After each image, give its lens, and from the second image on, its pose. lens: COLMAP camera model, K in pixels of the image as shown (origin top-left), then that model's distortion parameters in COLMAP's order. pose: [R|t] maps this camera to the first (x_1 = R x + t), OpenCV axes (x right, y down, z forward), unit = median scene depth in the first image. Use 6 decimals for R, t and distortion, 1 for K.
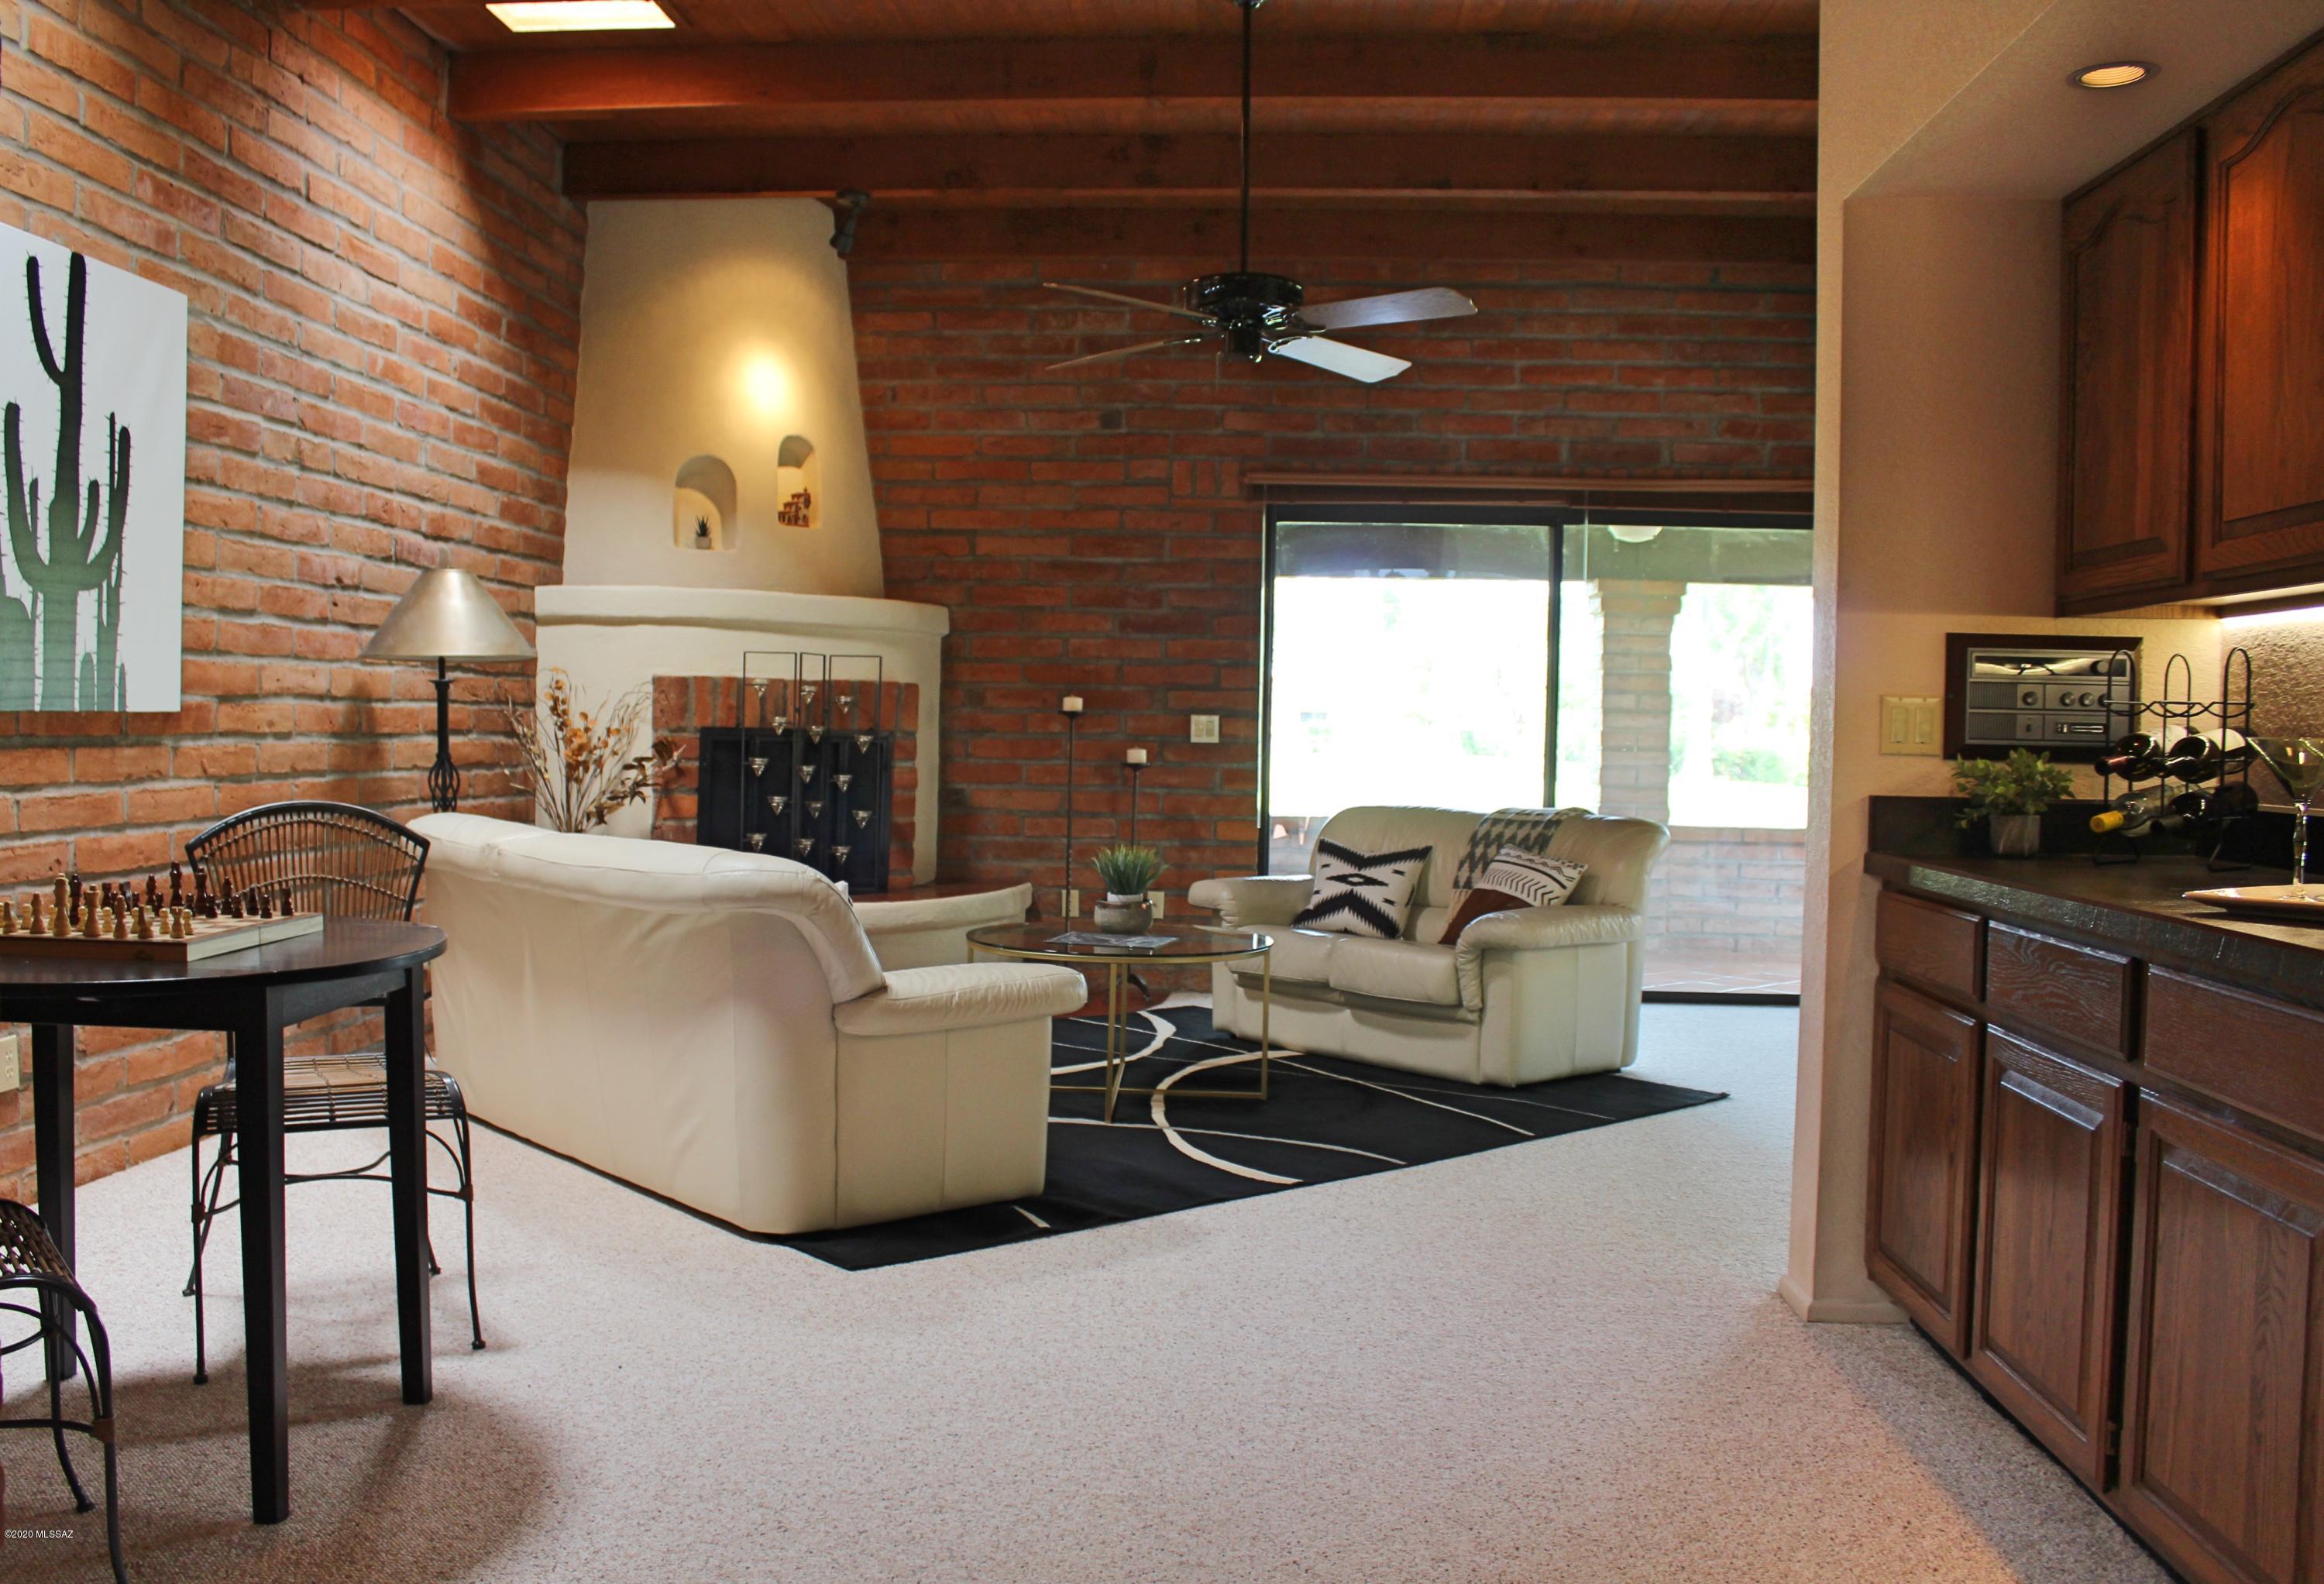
lens RADIAL K [[2046.3, 0, 1074.7], [0, 2046.3, 801.5], [0, 0, 1]] dist [-0.156359, 0.144216]
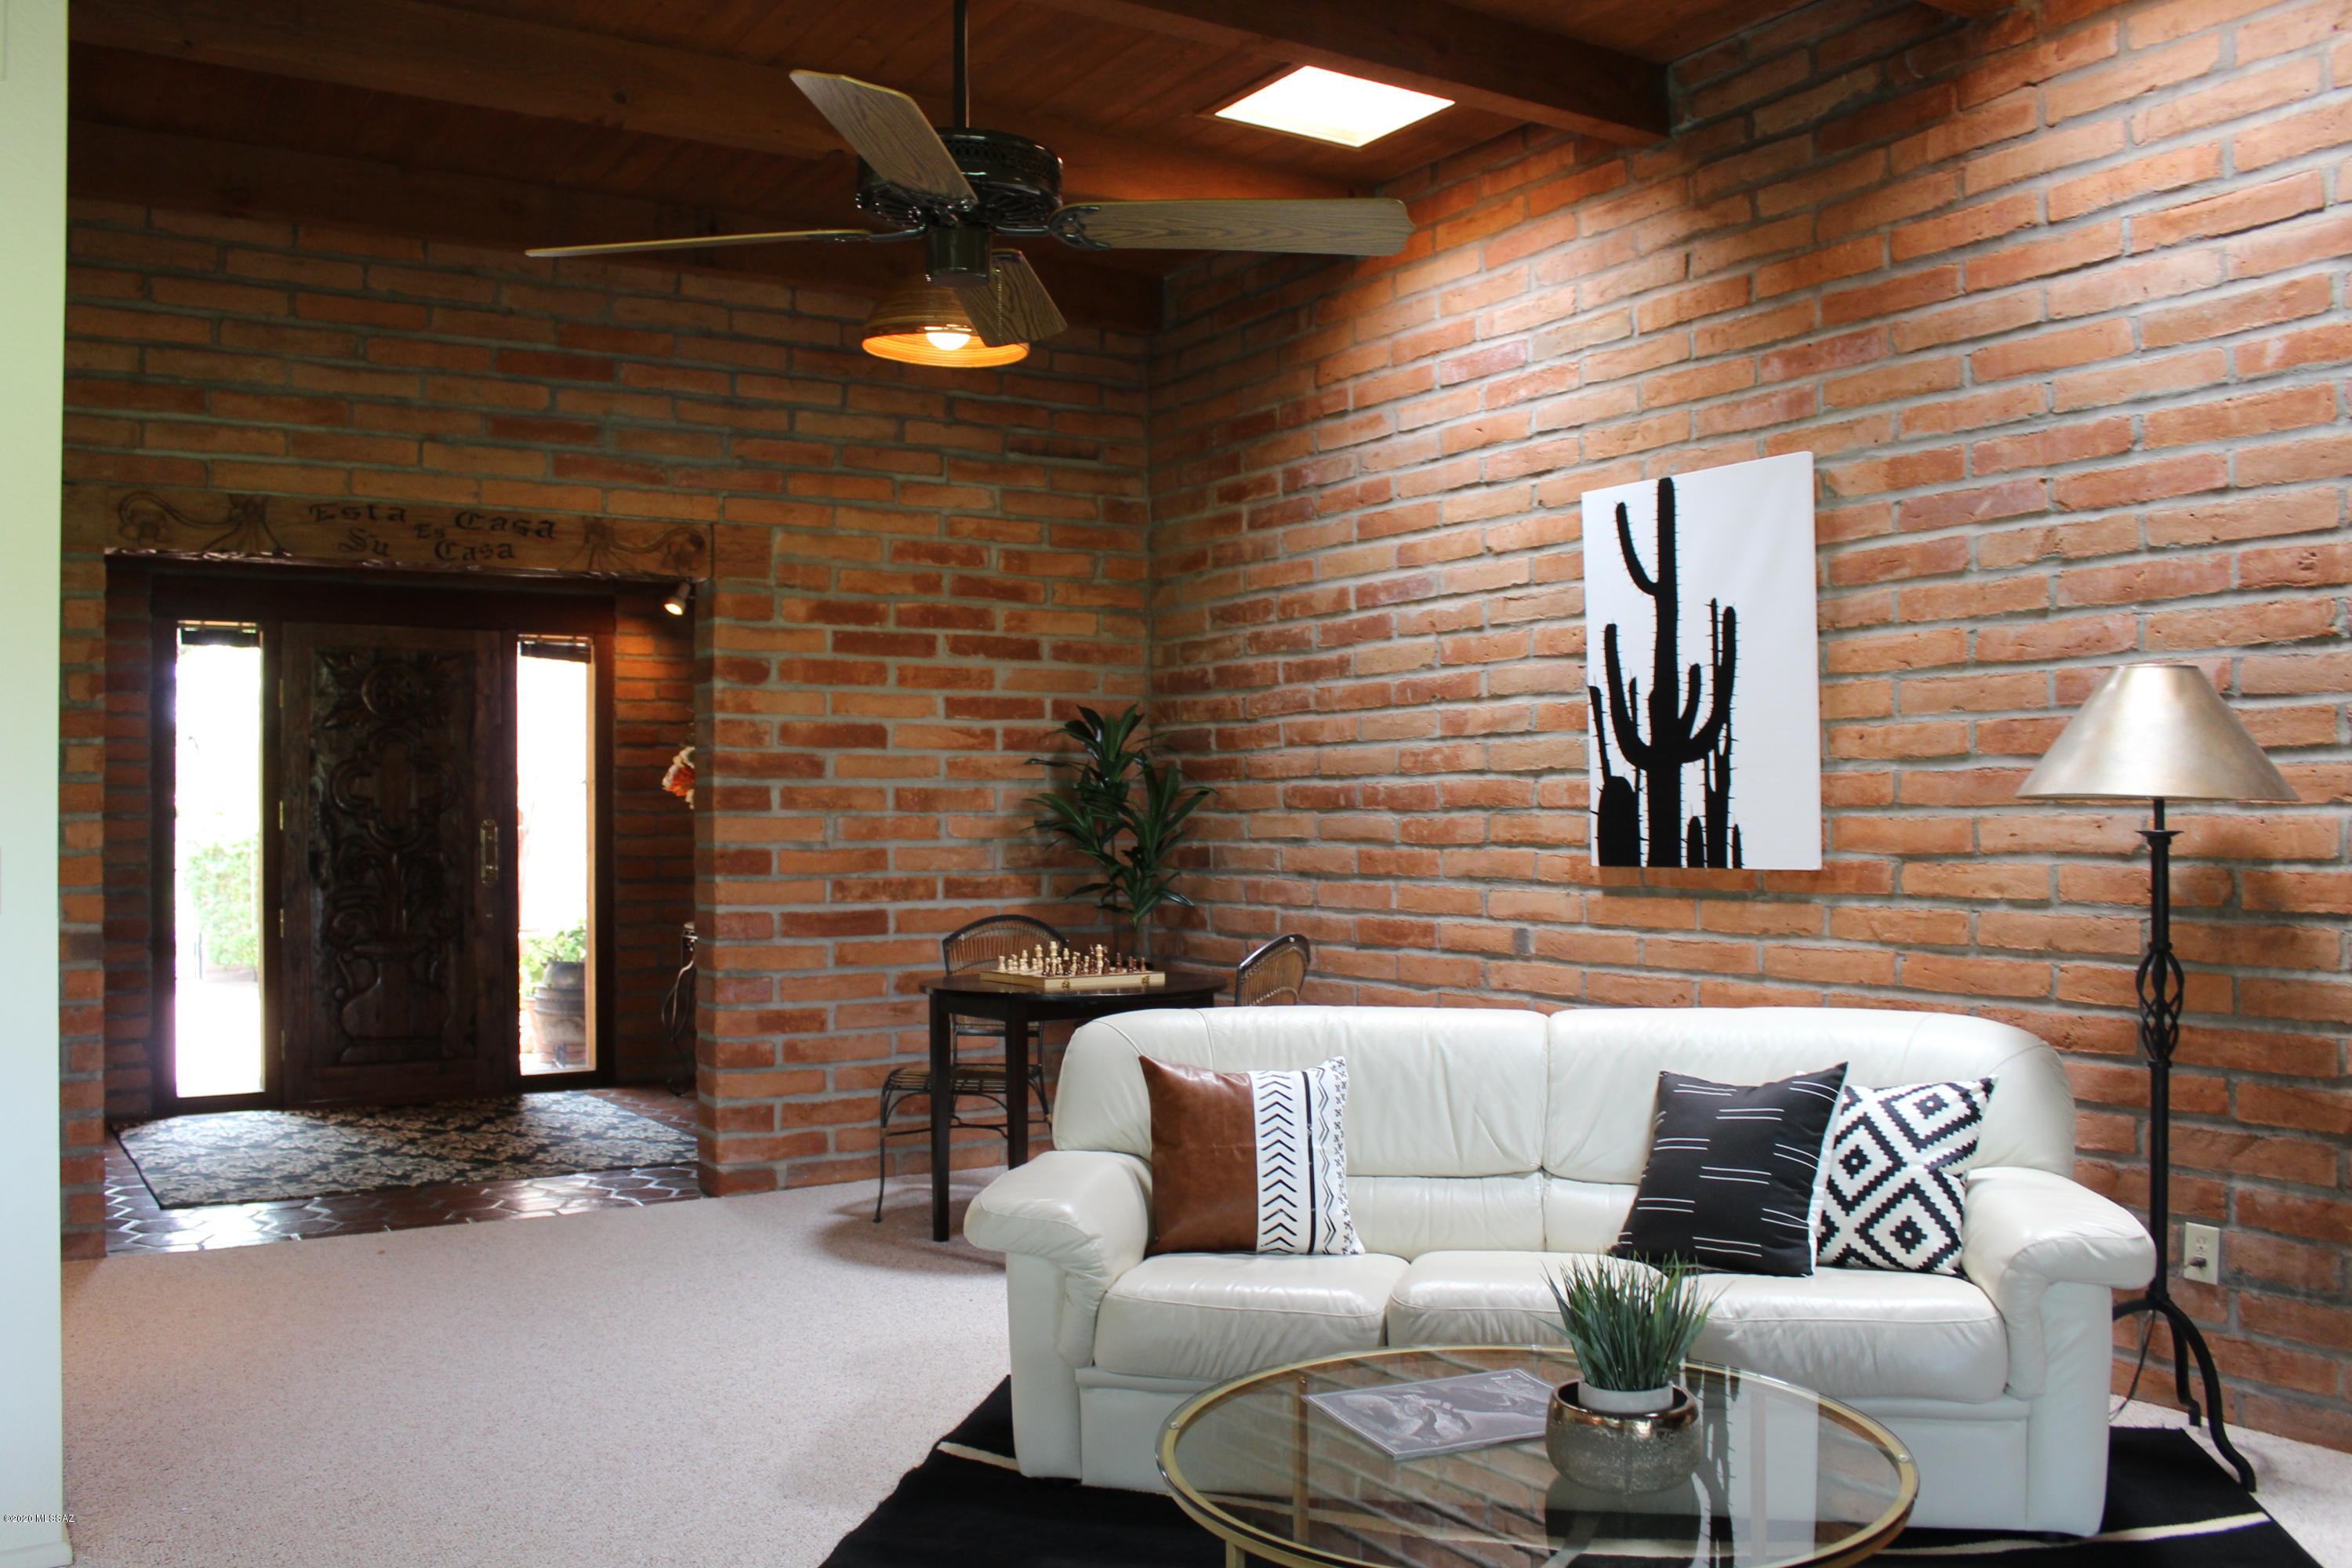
lens RADIAL K [[1925.9, 0, 1102.0], [0, 1925.9, 772.3], [0, 0, 1]] dist [-0.090353, 0.022708]
pose [[-0.797593, -0.024177, -0.602711, 0.368000], [-0.030312, 0.999540, 0.000018, -0.076325], [0.602433, 0.018284, -0.797960, 1.413585]]
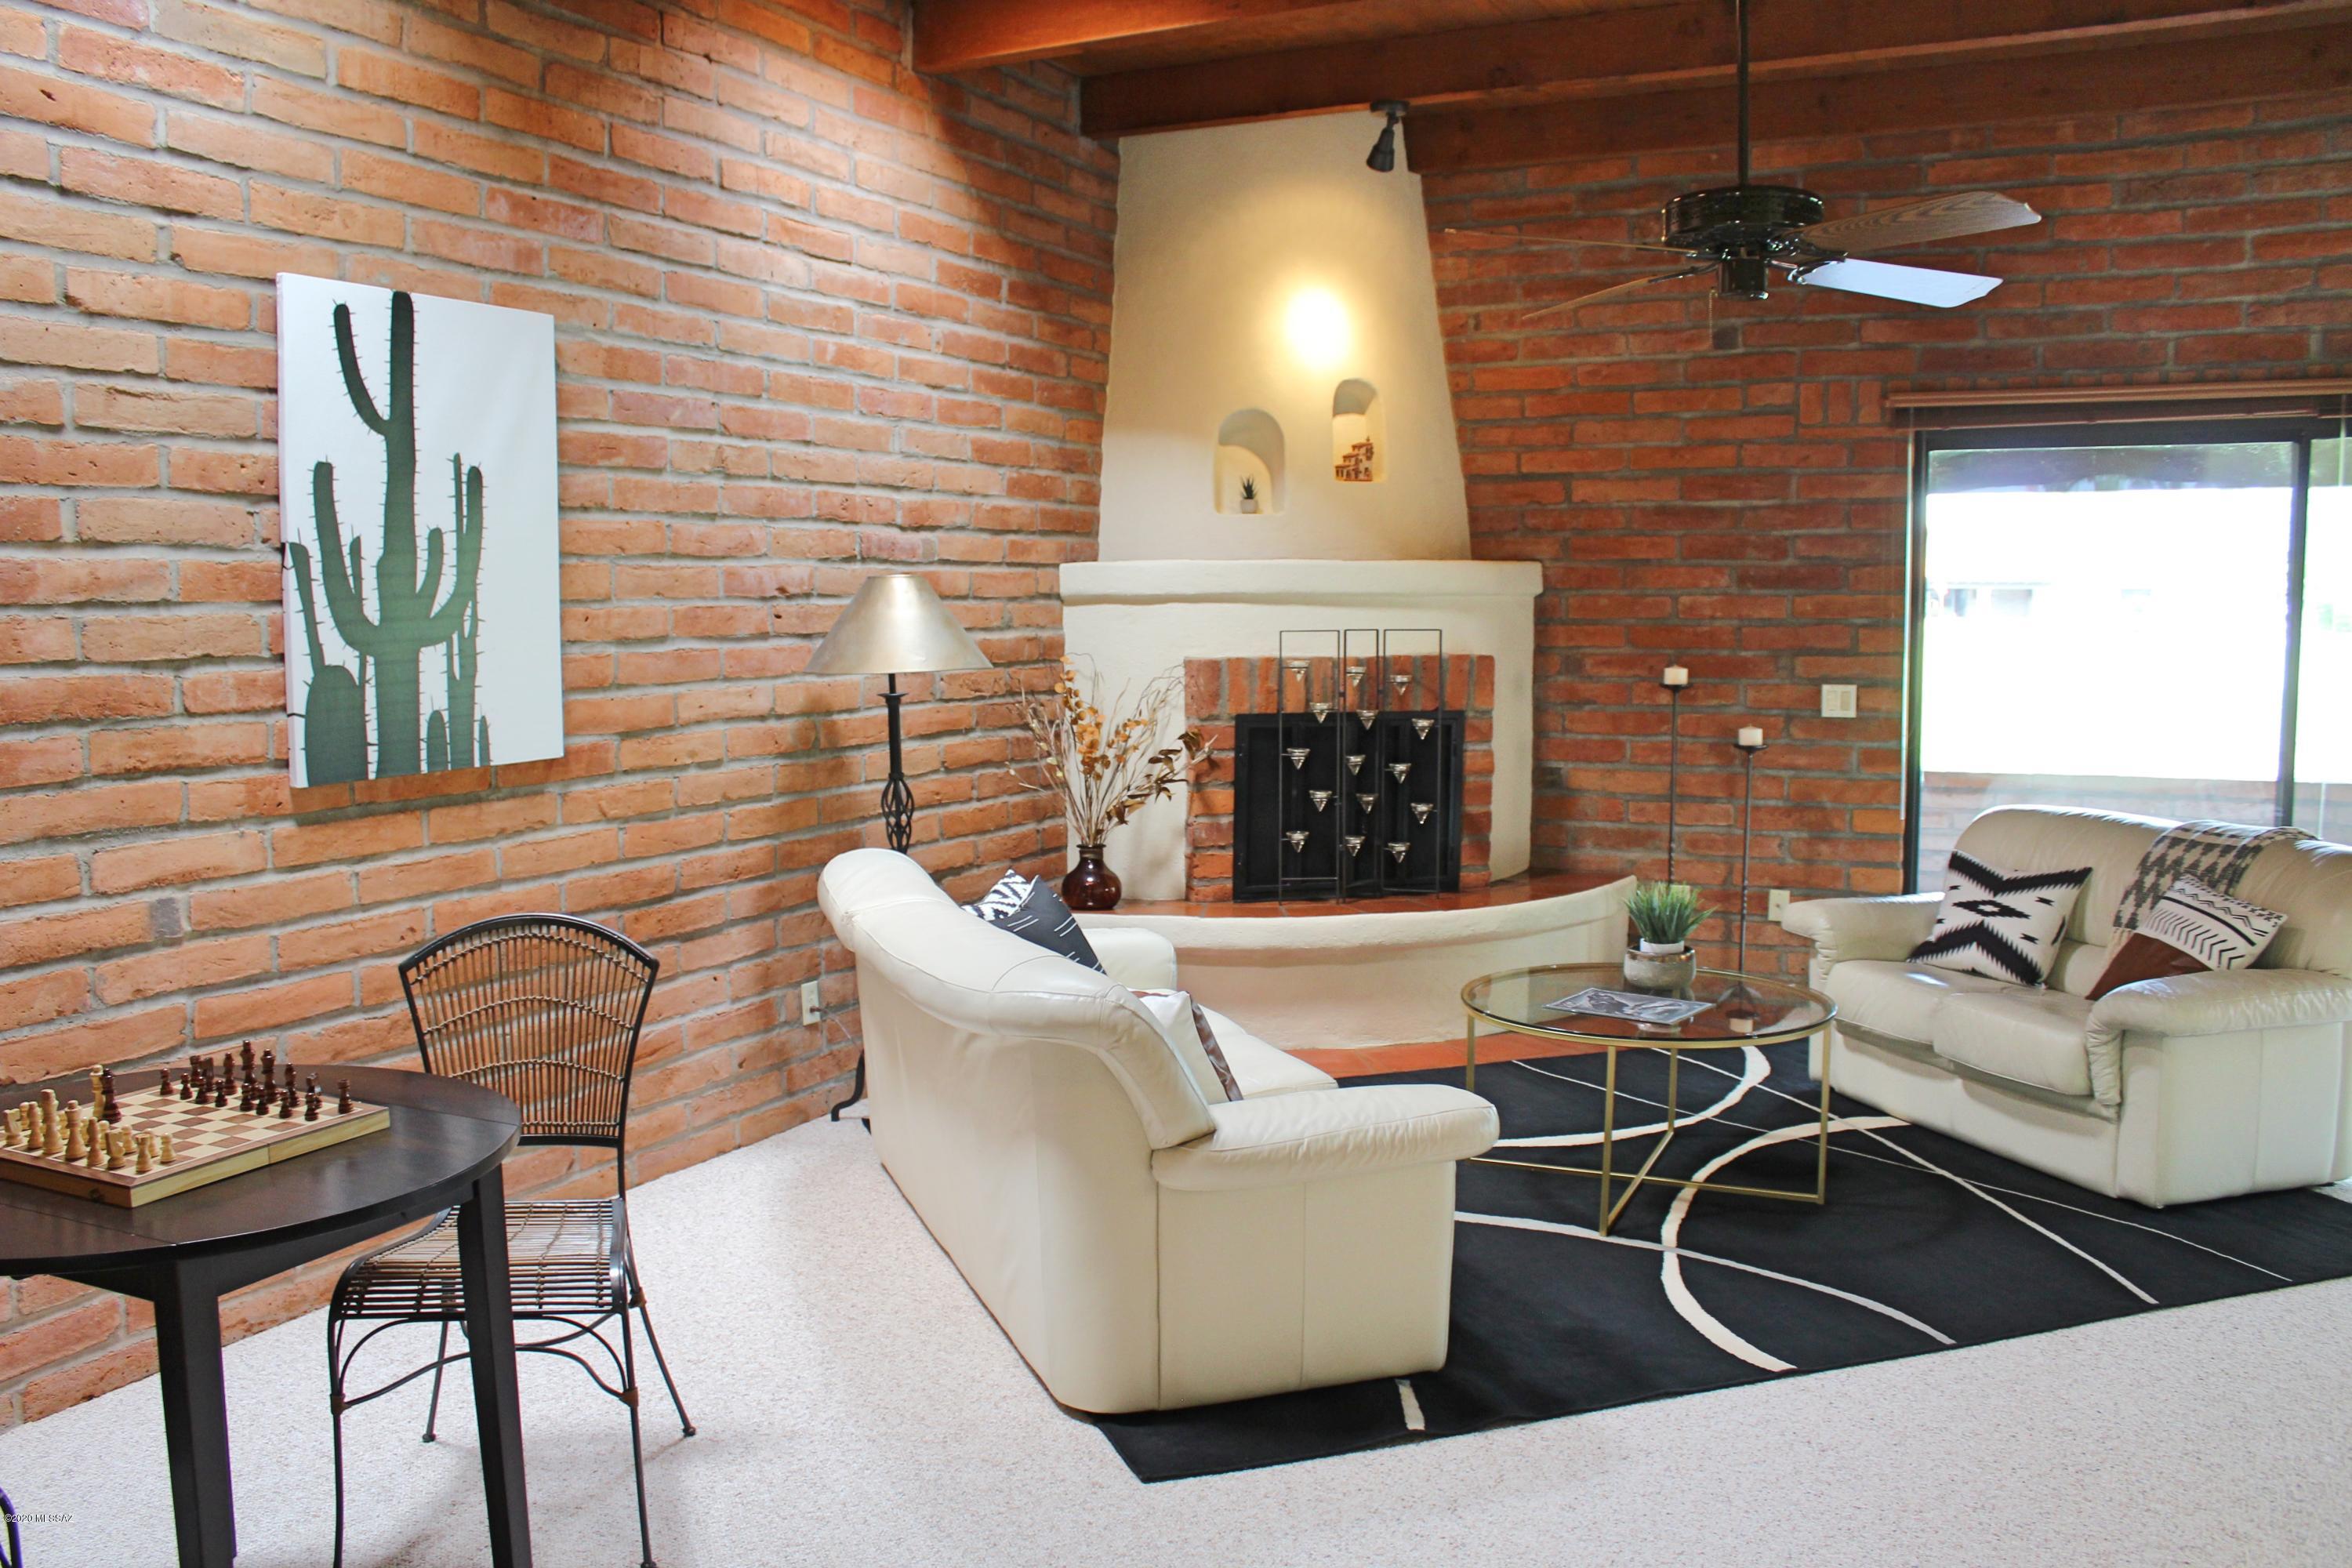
lens RADIAL K [[2008.1, 0, 1104.8], [0, 2008.1, 796.3], [0, 0, 1]] dist [-0.160962, 0.132756]
pose [[0.928313, 0.011213, -0.371630, 0.130476], [0.011195, 0.998249, 0.058085, -0.072244], [0.371631, -0.058082, 0.926562, 0.201618]]
